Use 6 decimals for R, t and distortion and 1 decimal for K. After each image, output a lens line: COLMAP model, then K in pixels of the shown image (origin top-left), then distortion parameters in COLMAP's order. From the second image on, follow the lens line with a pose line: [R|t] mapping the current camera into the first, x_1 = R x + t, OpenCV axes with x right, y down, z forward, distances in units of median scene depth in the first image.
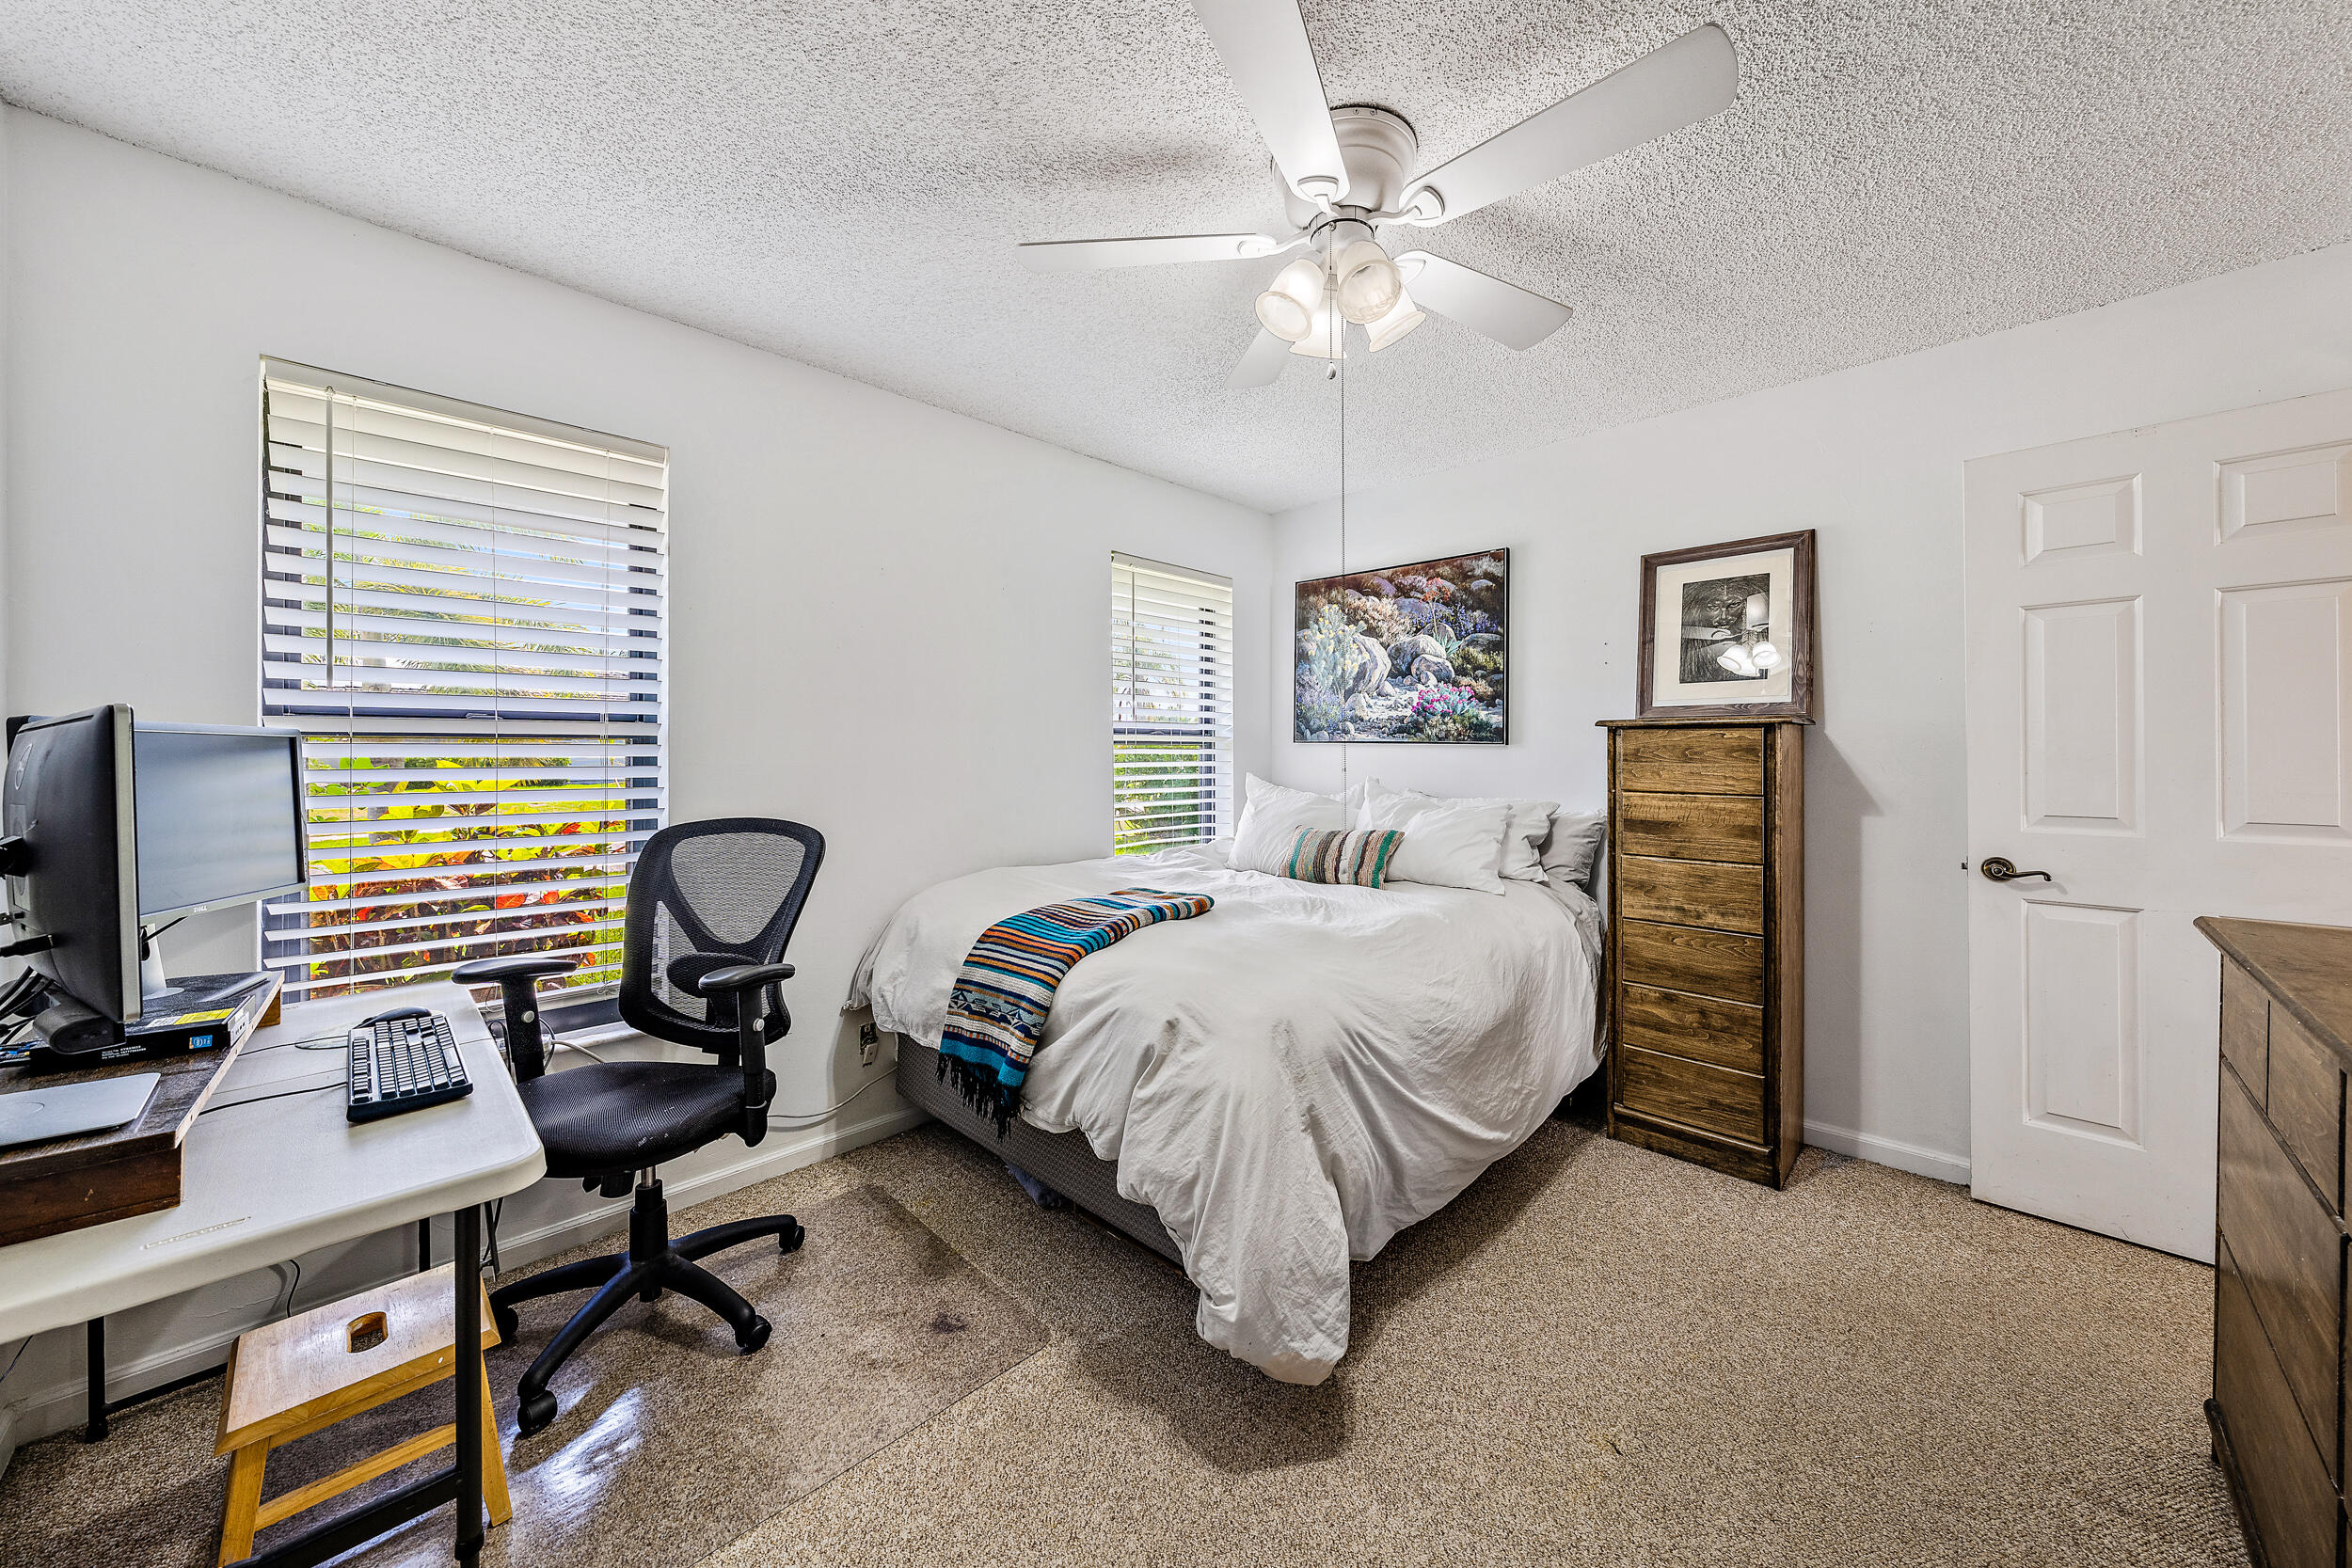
lens RADIAL K [[823.6, 0, 1177.0], [0, 823.6, 744.7], [0, 0, 1]] dist [0.000260, -0.000017]
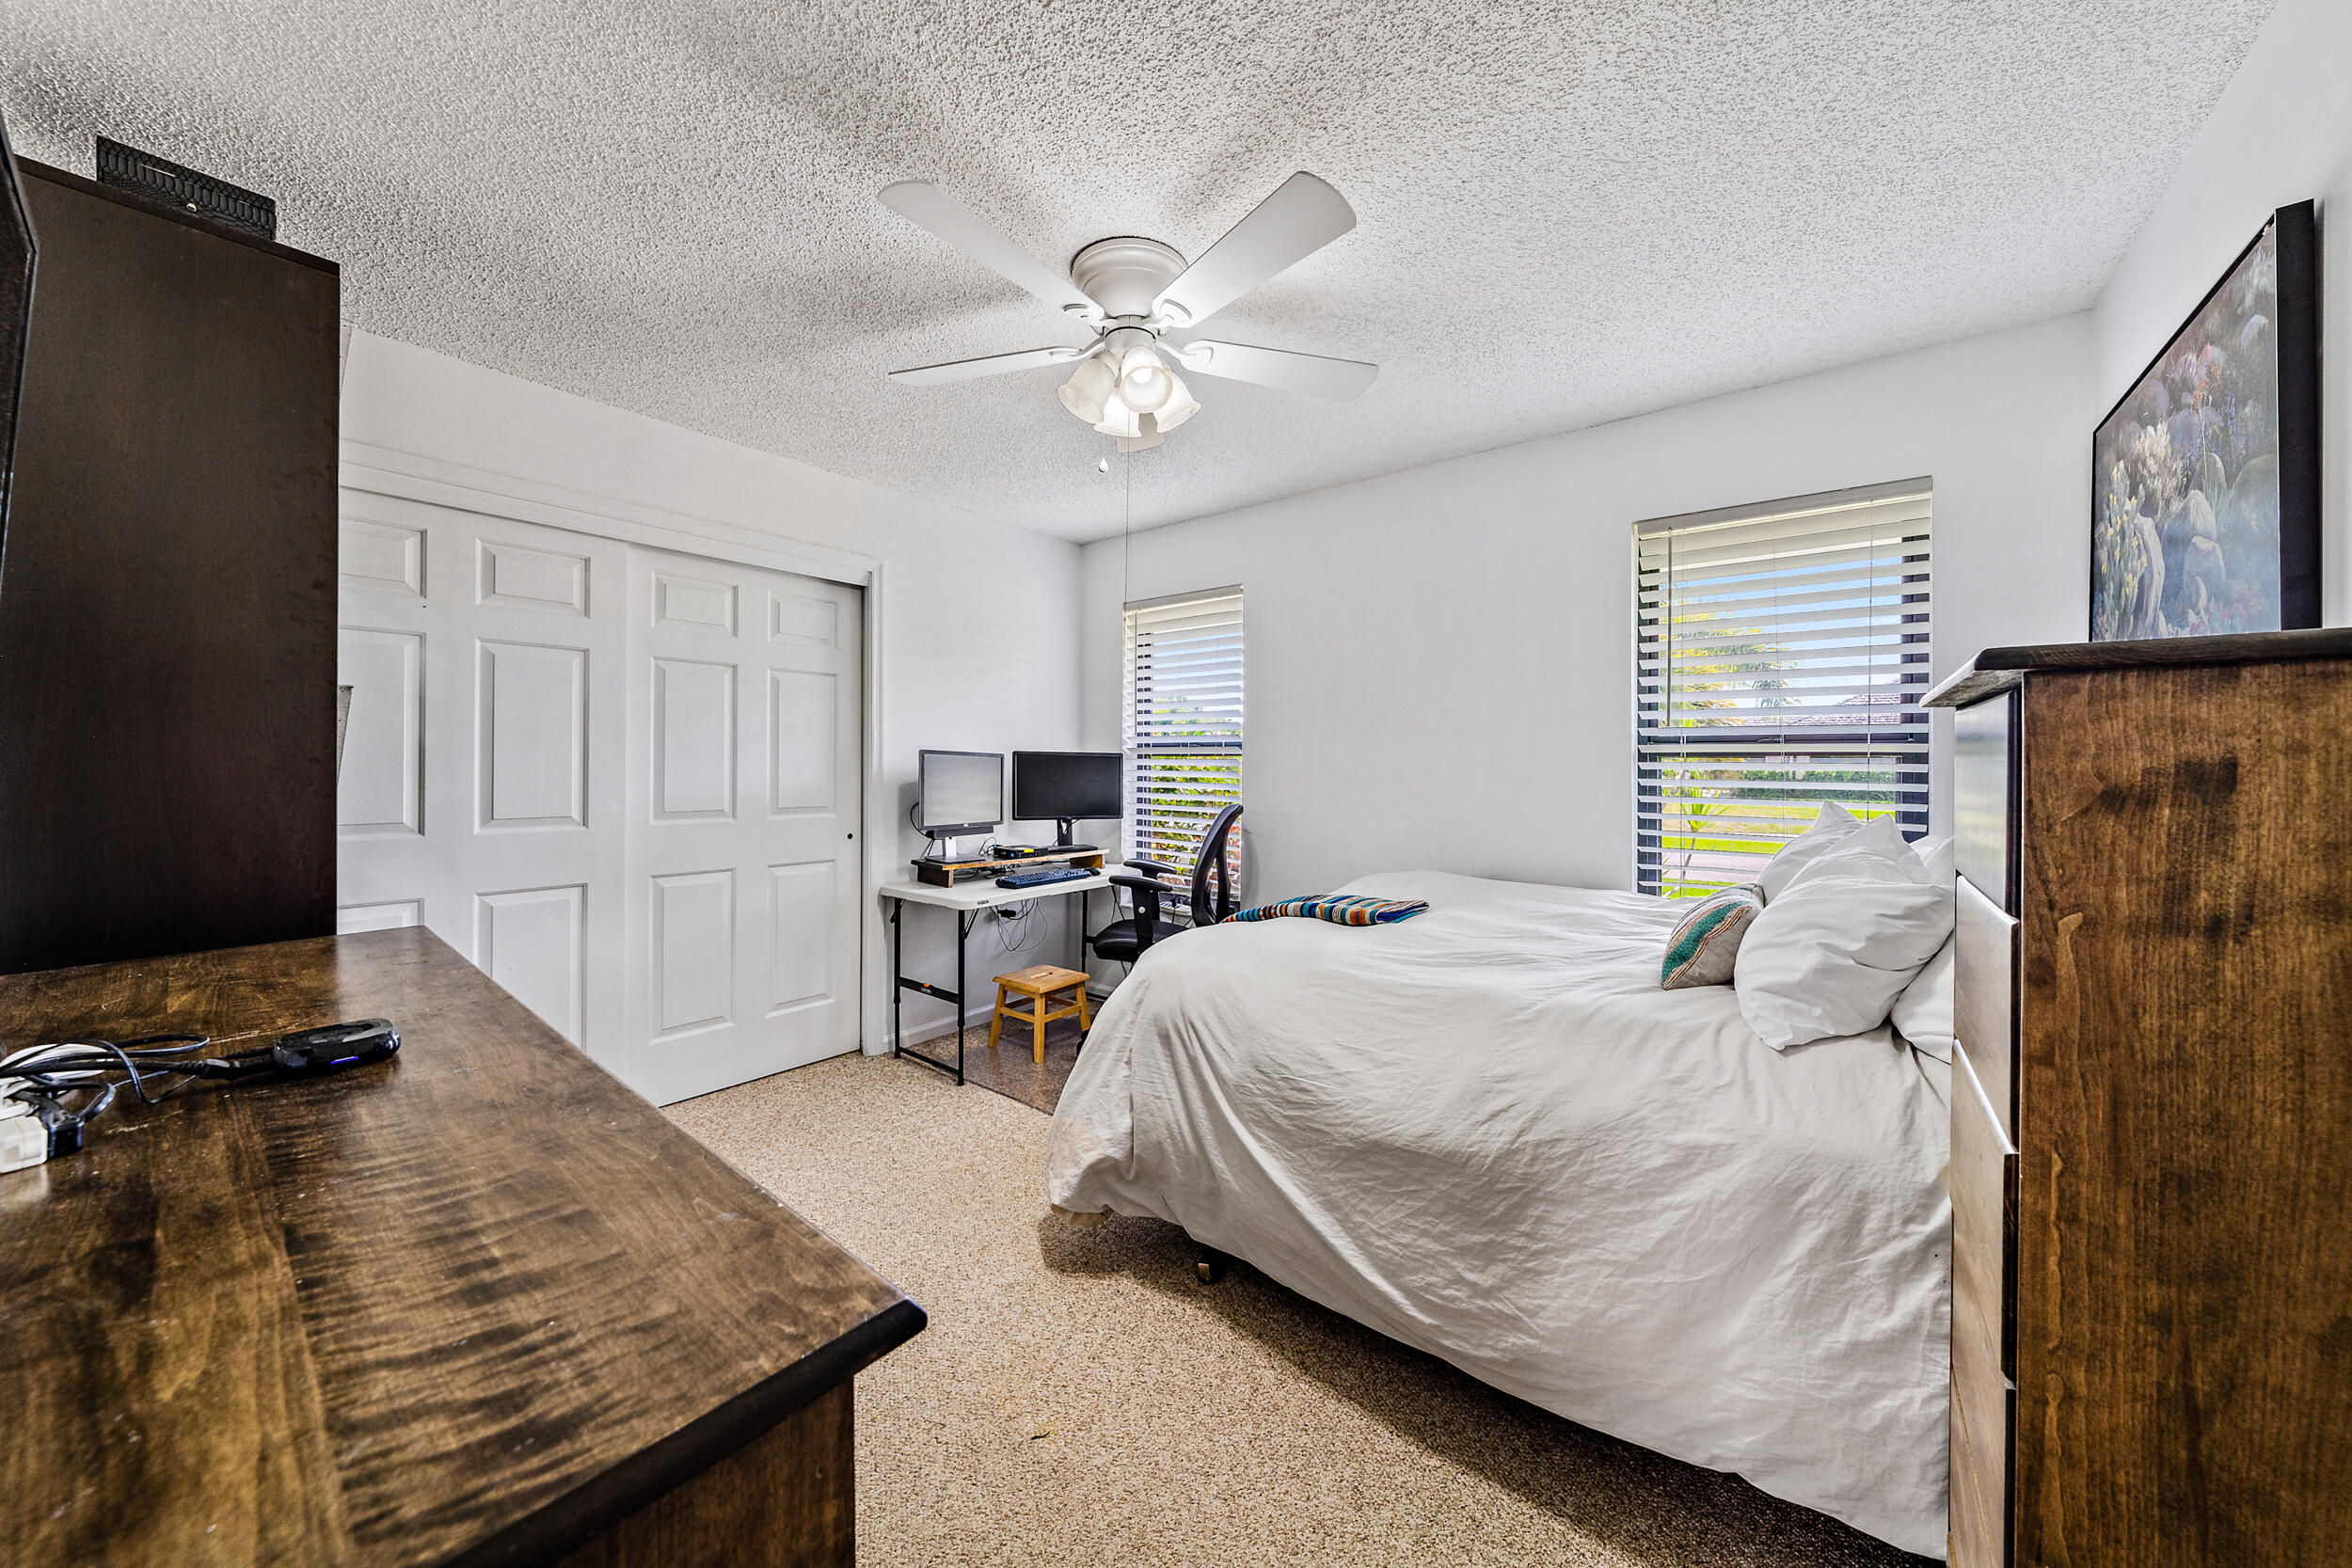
lens RADIAL K [[800.3, 0, 1176.6], [0, 800.3, 768.4], [0, 0, 1]] dist [0.000242, 0.000013]
pose [[0.105146, 0.004415, -0.994447, 1.007641], [-0.003651, 0.999985, 0.004054, 0.012253], [0.994450, 0.003205, 0.105160, 0.696592]]
